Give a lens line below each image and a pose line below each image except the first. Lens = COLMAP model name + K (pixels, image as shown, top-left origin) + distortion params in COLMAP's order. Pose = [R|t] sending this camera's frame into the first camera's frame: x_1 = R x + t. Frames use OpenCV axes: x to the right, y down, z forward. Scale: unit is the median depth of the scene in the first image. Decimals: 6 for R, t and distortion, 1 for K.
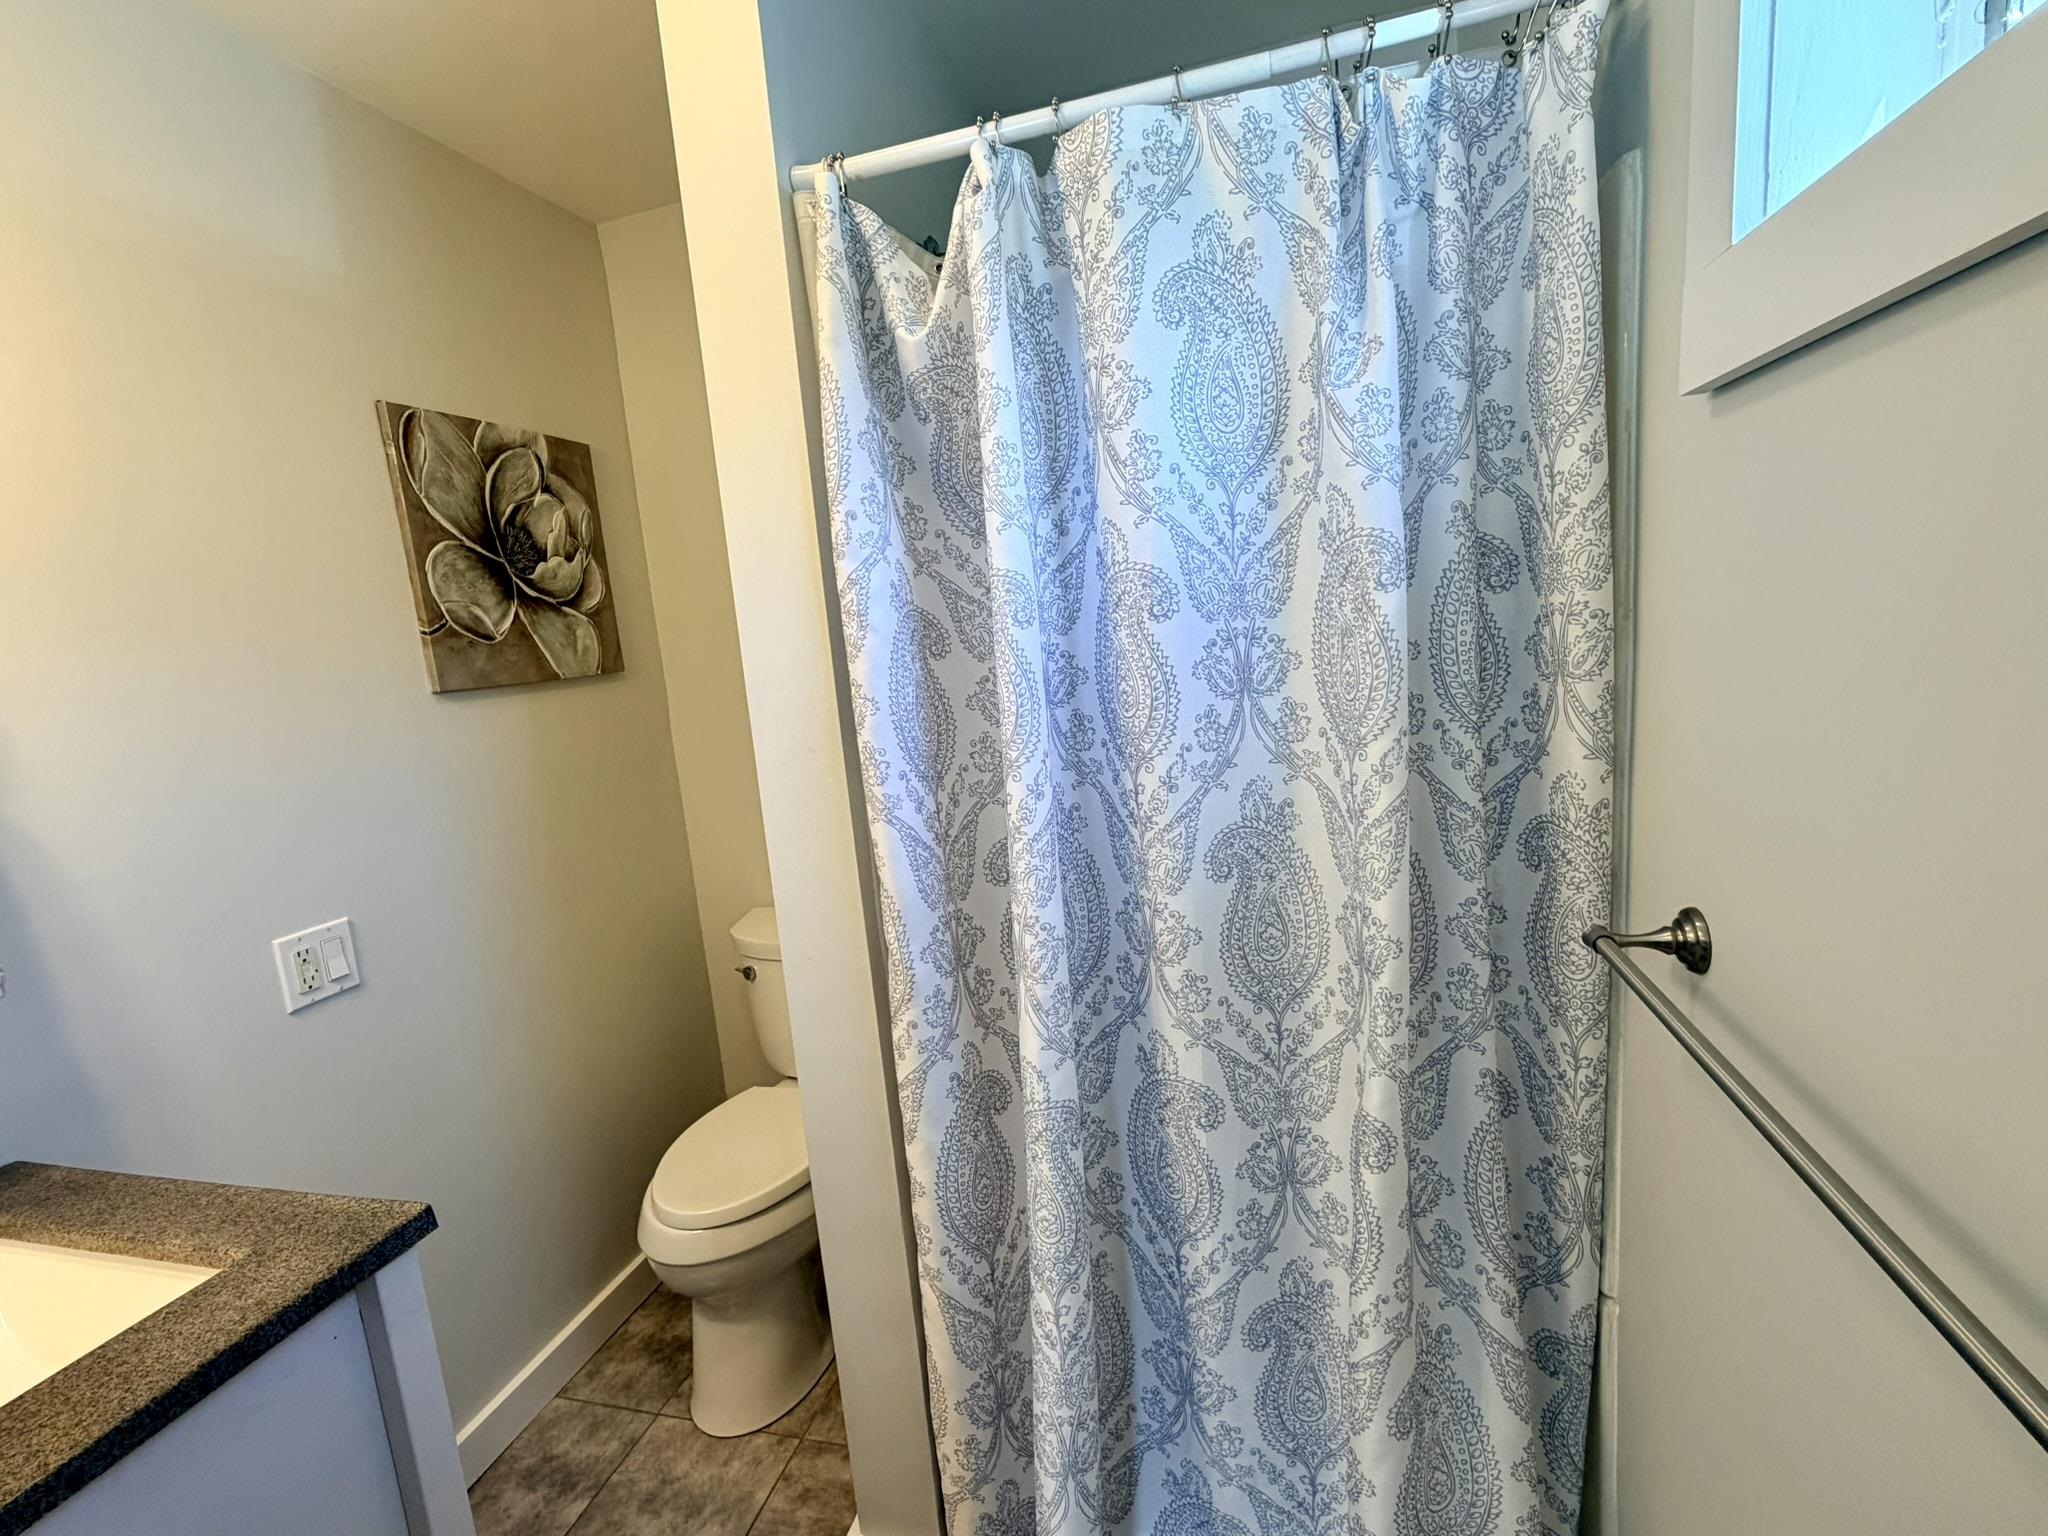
lens RADIAL K [[947.2, 0, 1022.7], [0, 947.2, 773.5], [0, 0, 1]] dist [-0.002754, 0.001661]
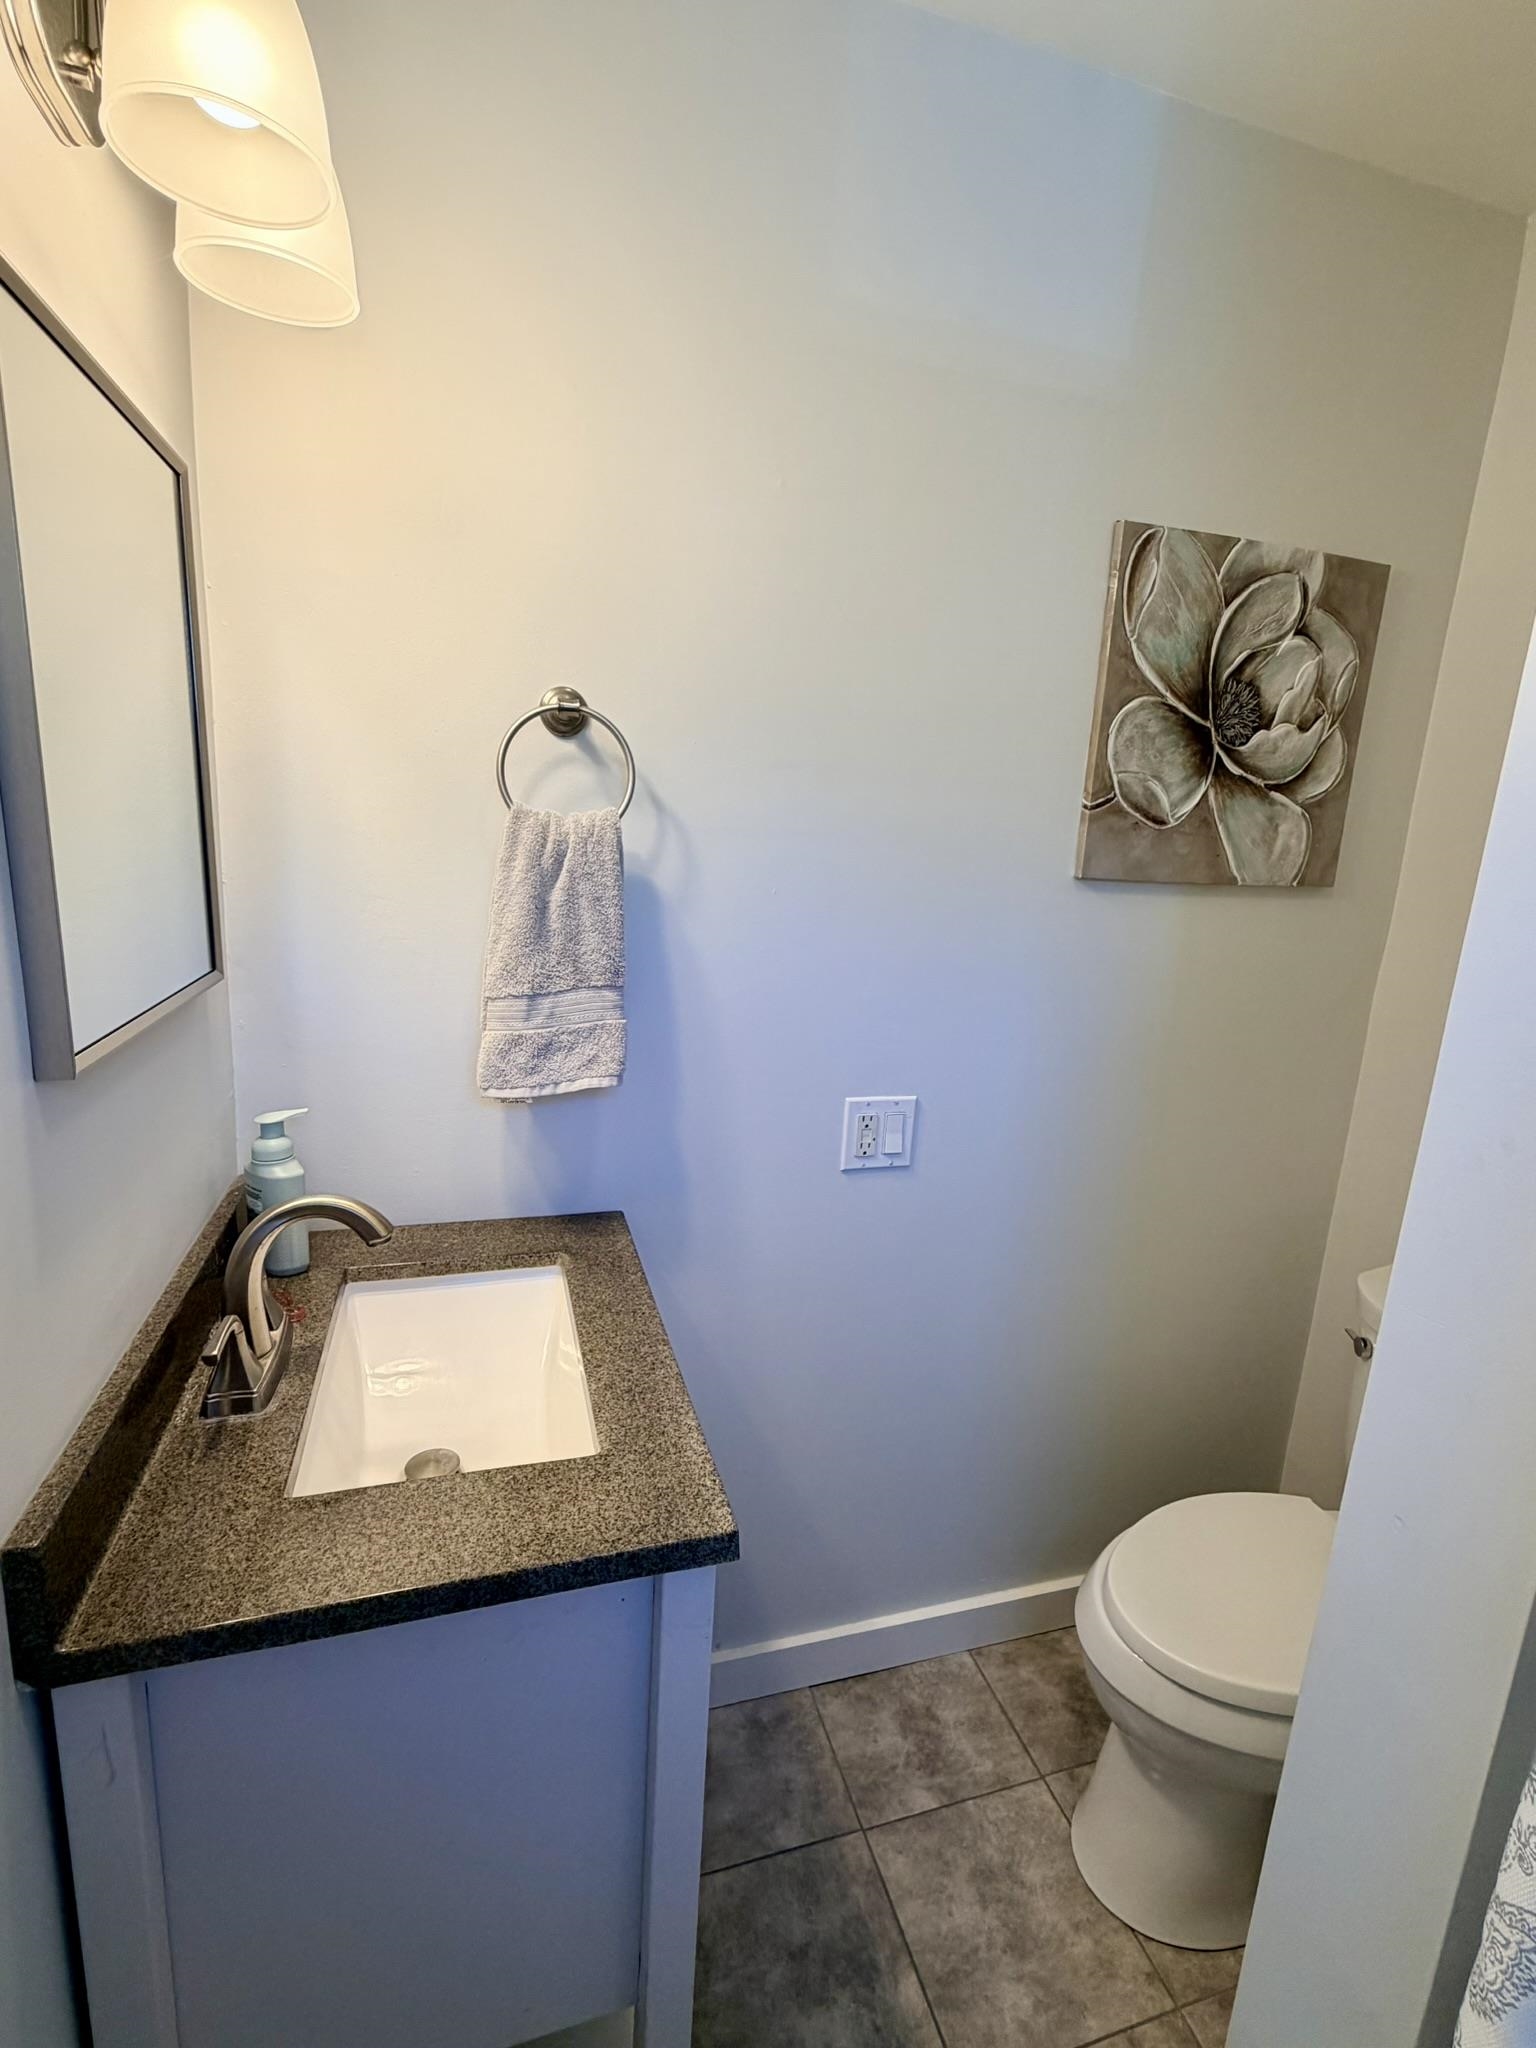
lens RADIAL K [[947.2, 0, 772.3], [0, 947.2, 1018.8], [0, 0, 1]] dist [-0.002754, 0.001661]
pose [[0.538430, 0.296443, -0.788806, -0.055834], [-0.235070, 0.951758, 0.197226, -0.064036], [0.809219, 0.079232, 0.582140, 0.274434]]
